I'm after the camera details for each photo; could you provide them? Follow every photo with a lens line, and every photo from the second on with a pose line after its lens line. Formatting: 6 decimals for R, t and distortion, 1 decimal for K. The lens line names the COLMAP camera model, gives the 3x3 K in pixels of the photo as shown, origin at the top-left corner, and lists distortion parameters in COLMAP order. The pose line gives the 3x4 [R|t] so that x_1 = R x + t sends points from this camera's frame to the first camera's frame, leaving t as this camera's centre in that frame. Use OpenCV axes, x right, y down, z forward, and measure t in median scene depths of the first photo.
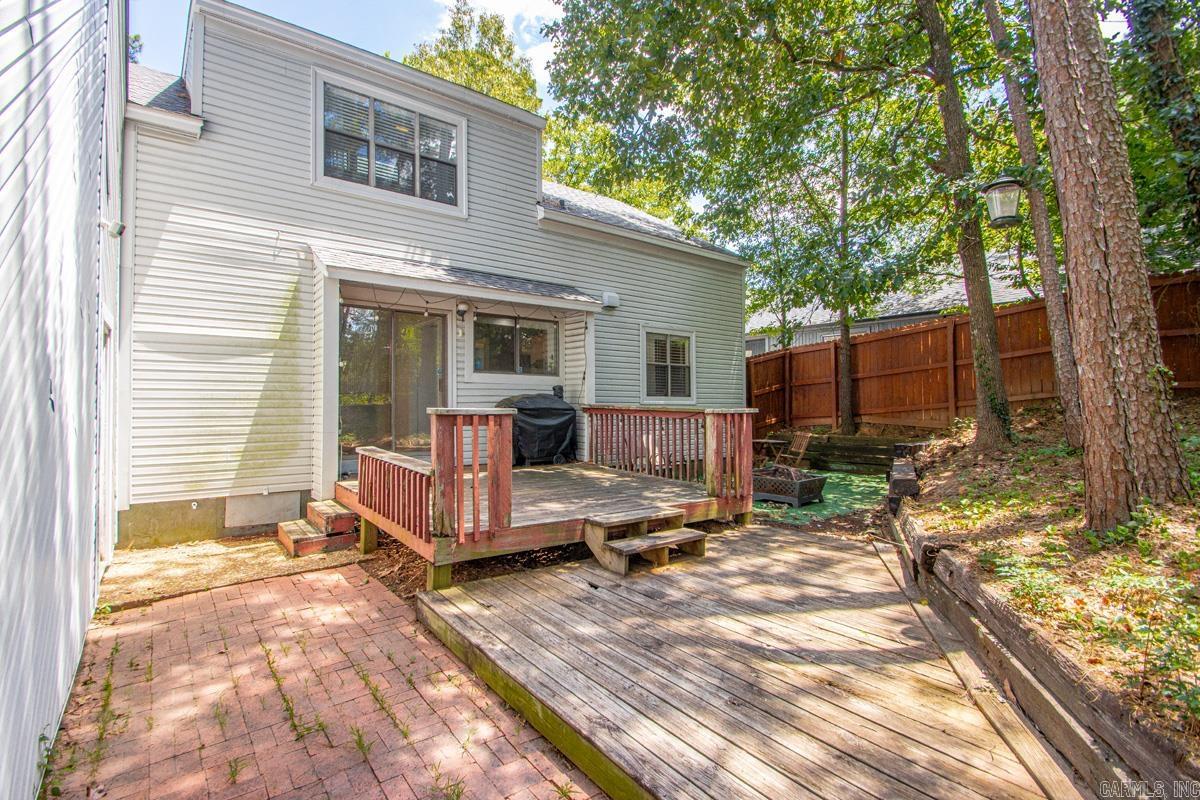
lens RADIAL K [[555.7, 0, 588.5], [0, 555.7, 394.9], [0, 0, 1]] dist [-0.004628, -0.000705]
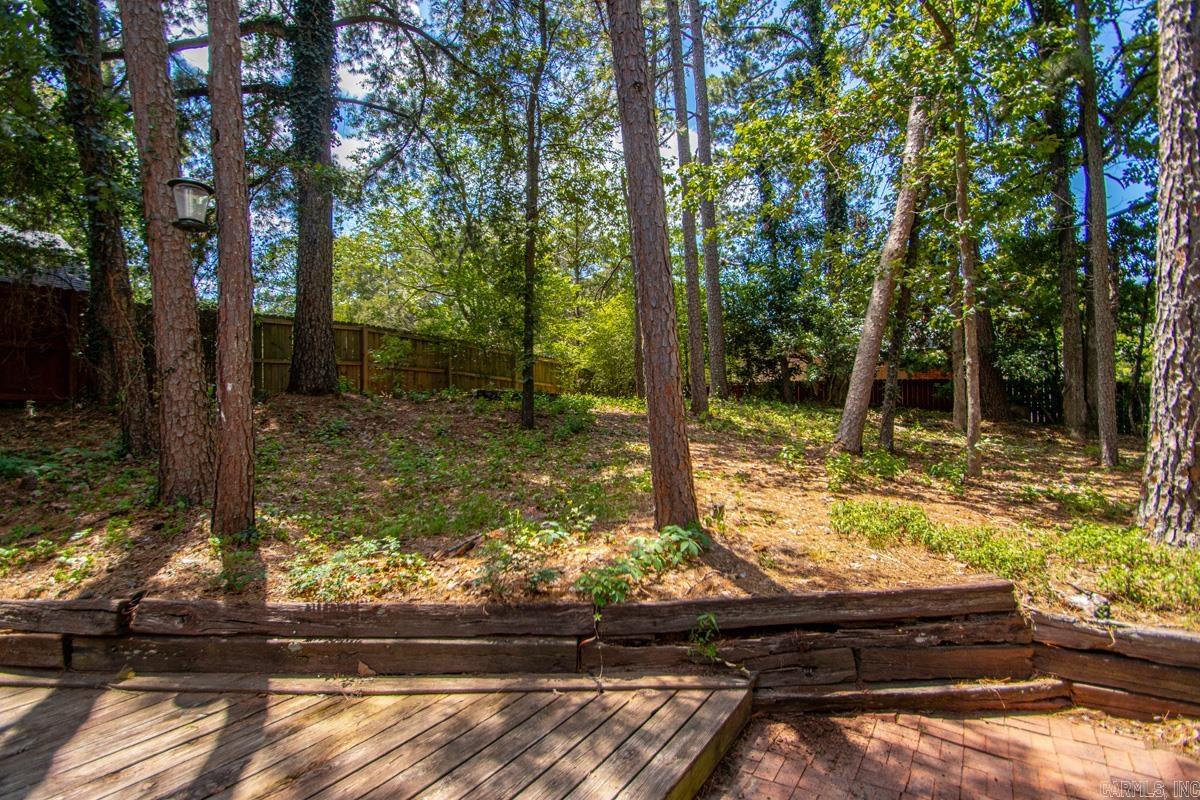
lens RADIAL K [[555.7, 0, 588.5], [0, 555.7, 394.9], [0, 0, 1]] dist [-0.004628, -0.000705]
pose [[-0.314937, 0.036746, 0.948401, -0.397718], [-0.016944, 0.998873, -0.044329, 0.007868], [-0.948961, -0.030031, -0.313960, 0.752473]]
